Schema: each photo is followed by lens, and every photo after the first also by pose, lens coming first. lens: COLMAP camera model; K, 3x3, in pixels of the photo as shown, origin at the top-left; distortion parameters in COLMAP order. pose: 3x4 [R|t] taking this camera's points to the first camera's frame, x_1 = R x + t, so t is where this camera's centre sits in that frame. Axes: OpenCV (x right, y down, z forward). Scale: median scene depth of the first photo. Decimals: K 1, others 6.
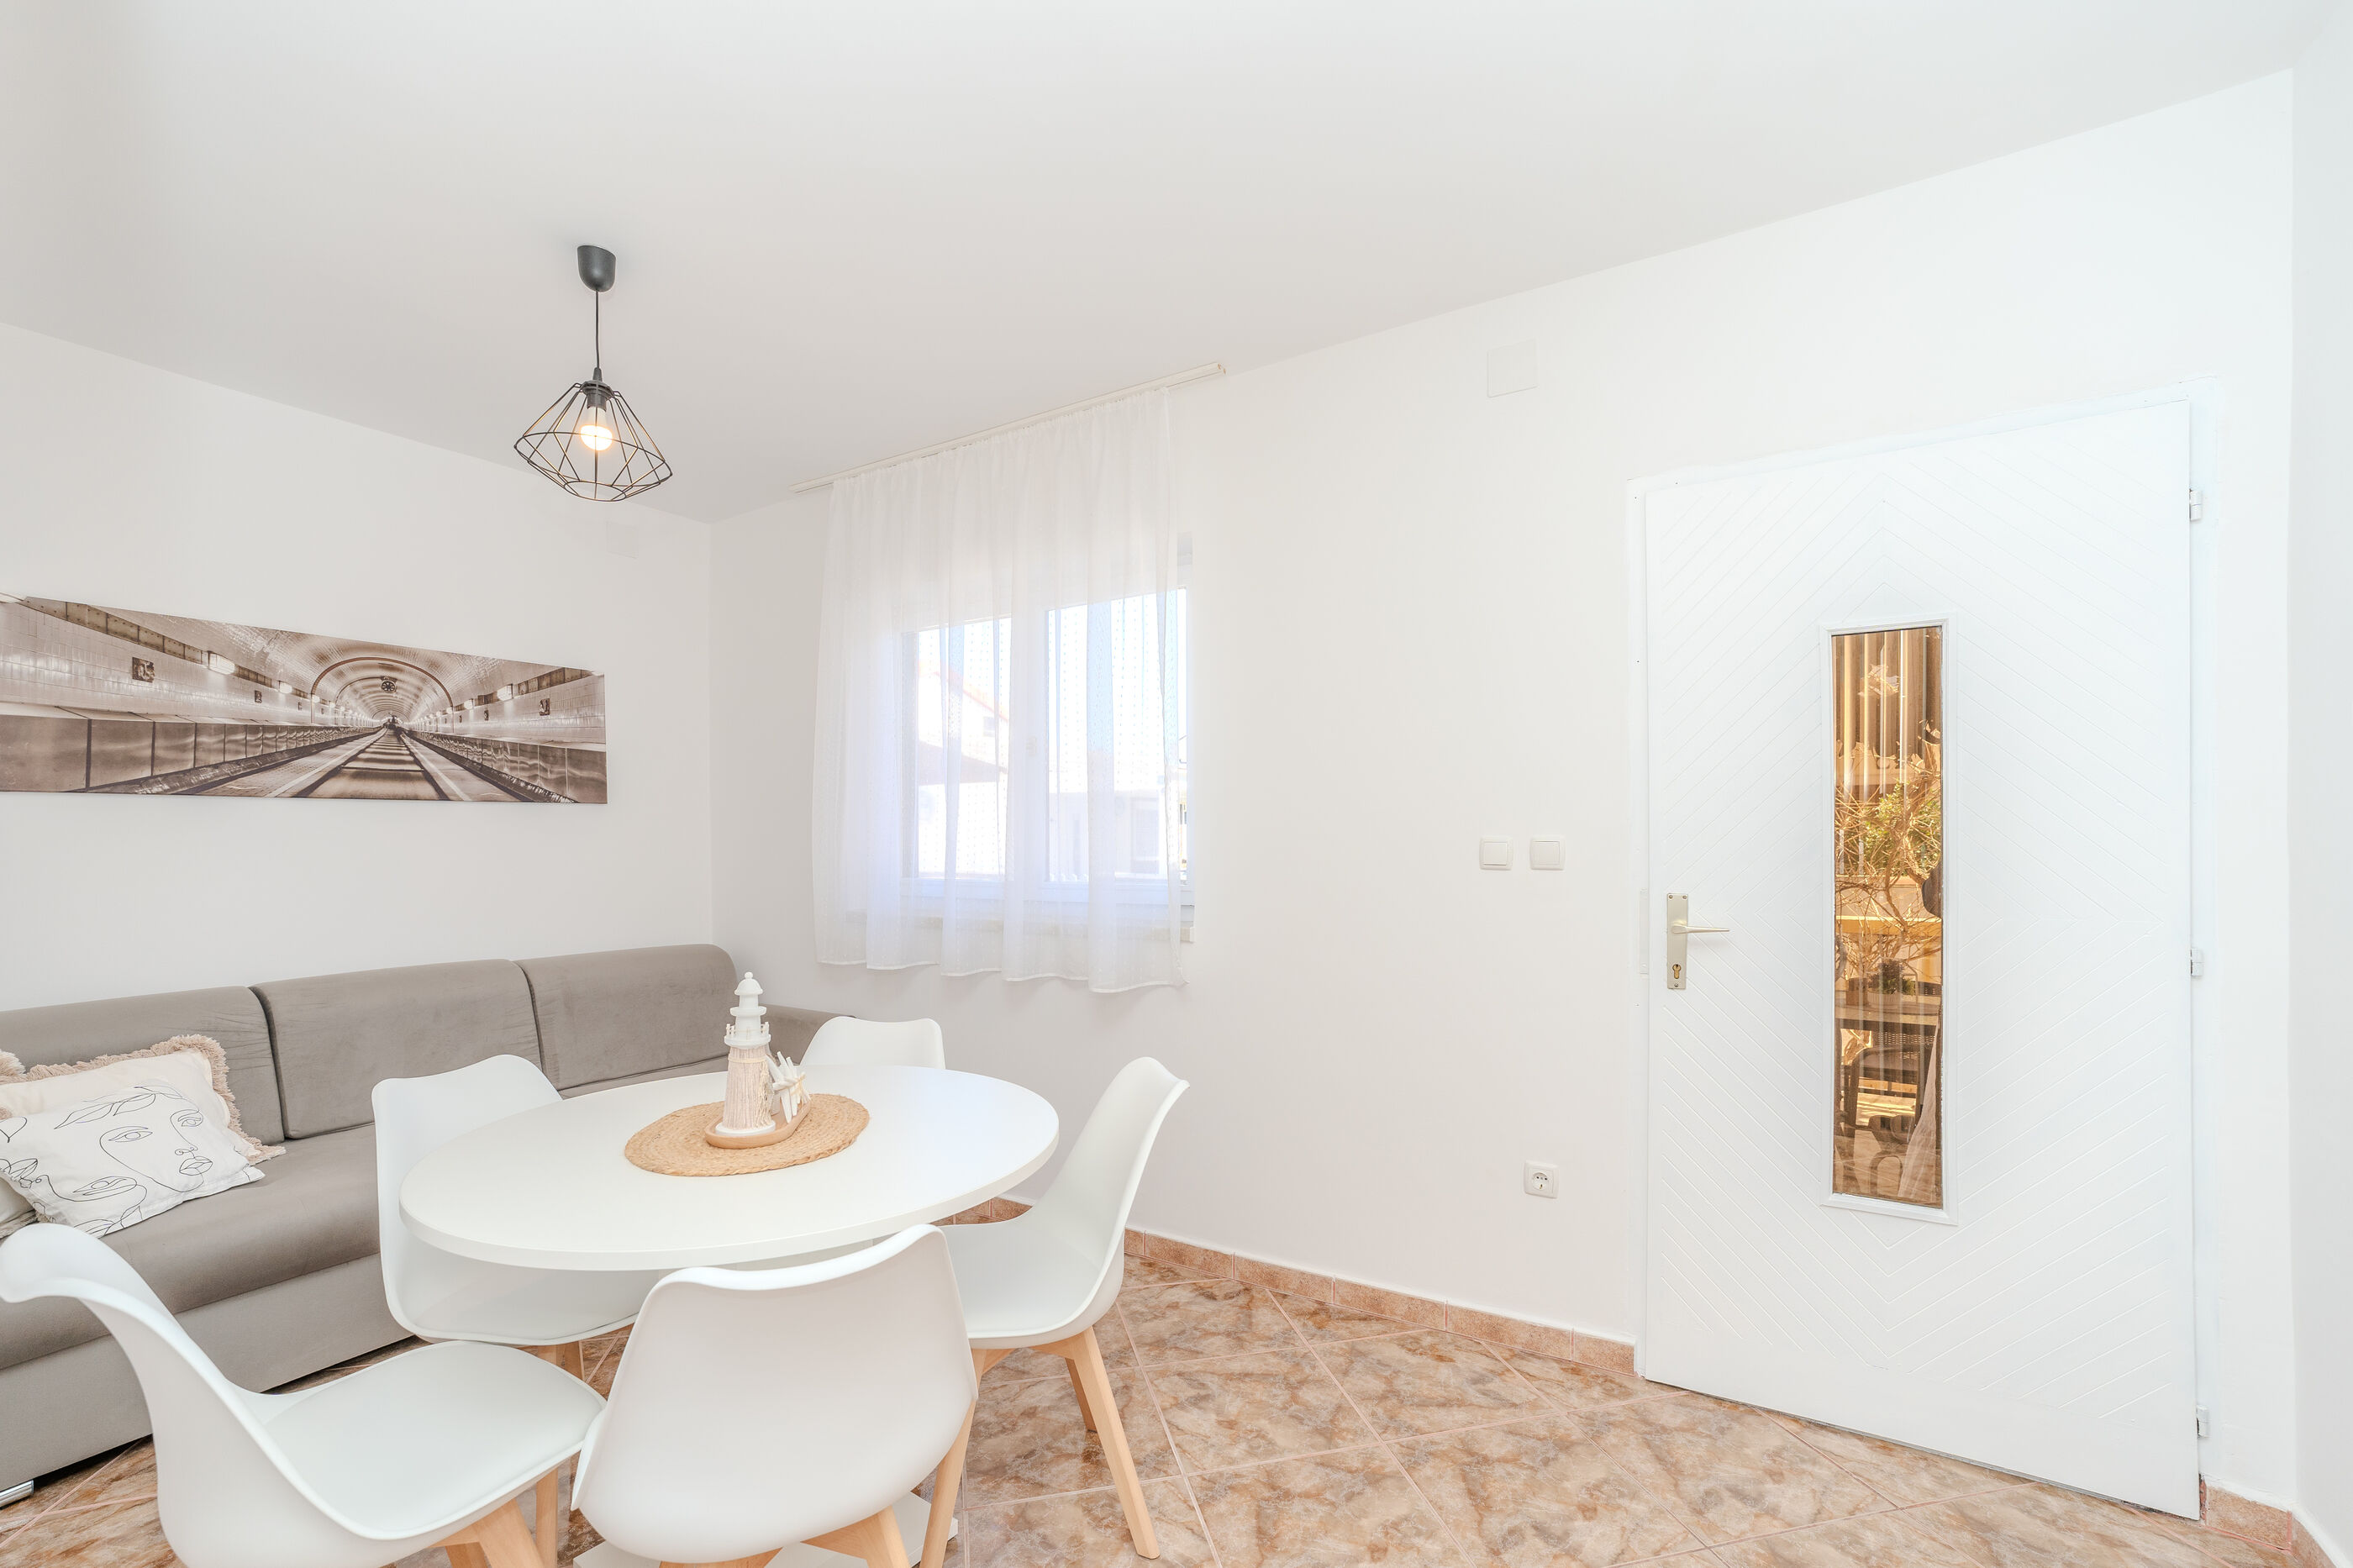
lens RADIAL K [[973.1, 0, 1205.8], [0, 973.1, 831.4], [0, 0, 1]] dist [-0.020372, 0.010882]
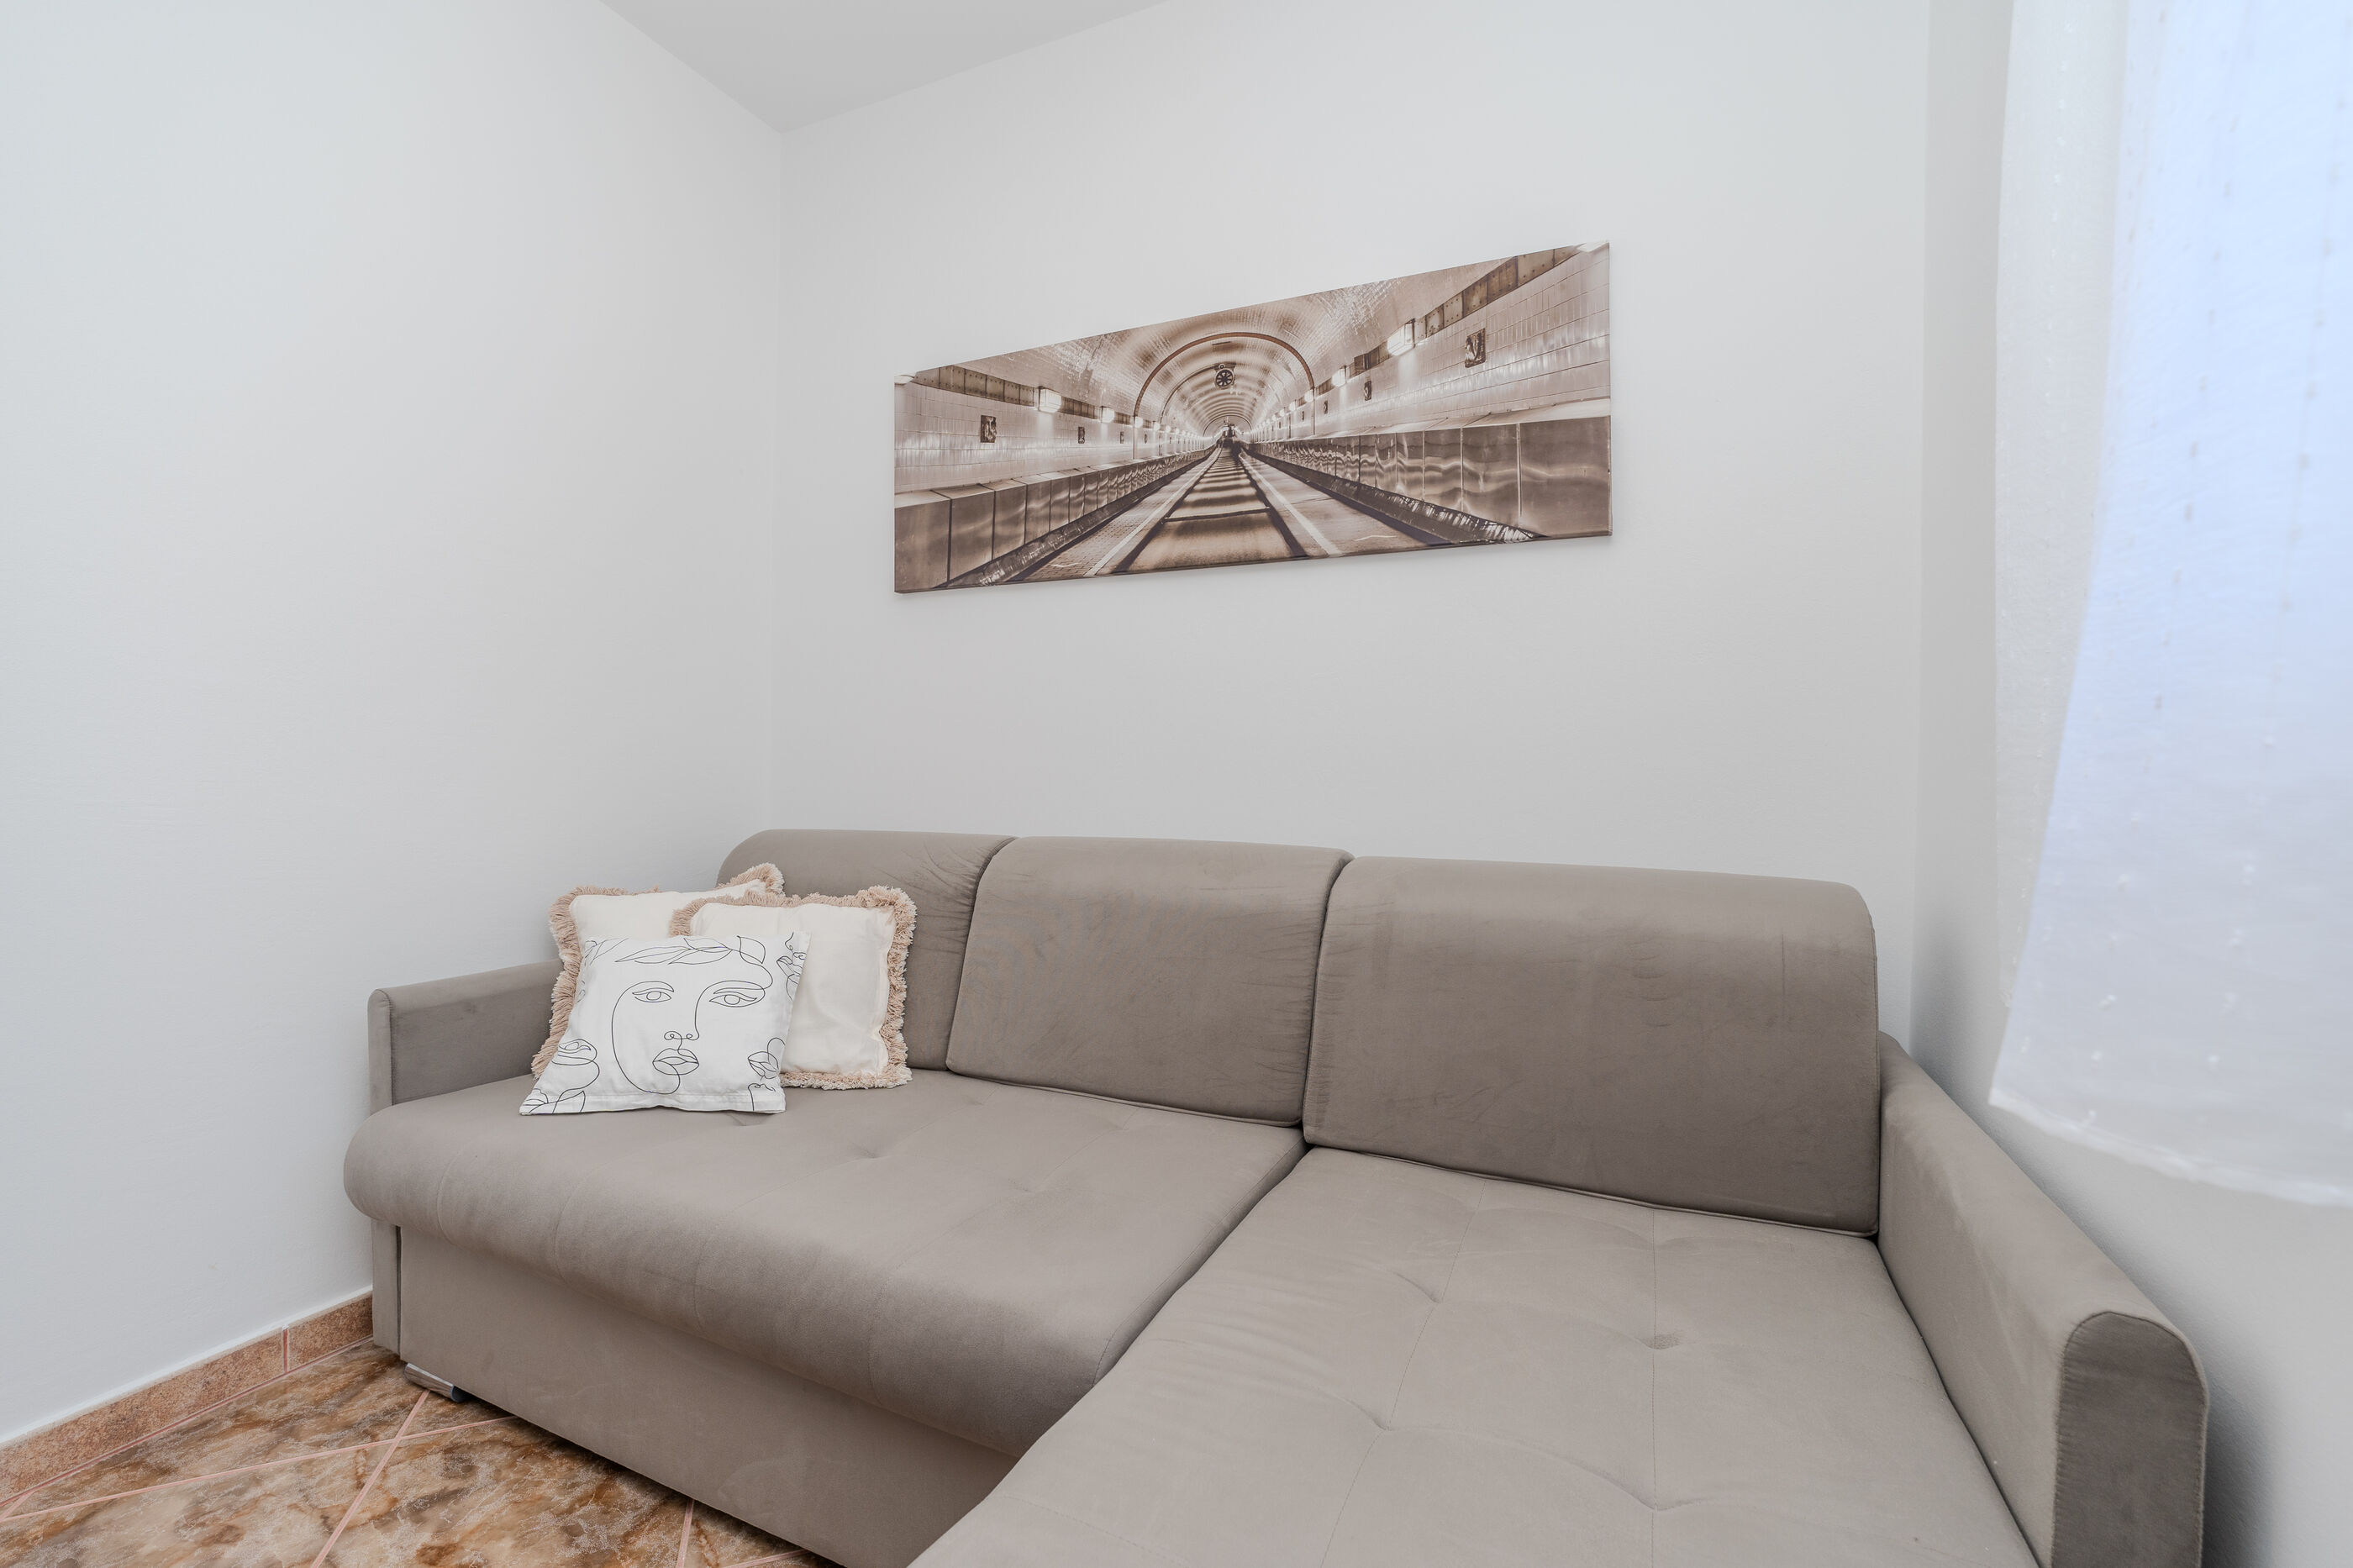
lens RADIAL K [[973.1, 0, 1185.7], [0, 973.1, 779.5], [0, 0, 1]] dist [-0.020372, 0.010882]
pose [[0.111124, 0.015301, -0.993689, -0.241493], [-0.001560, 0.999883, 0.015221, 0.094268], [0.993805, -0.000141, 0.111135, 0.917905]]
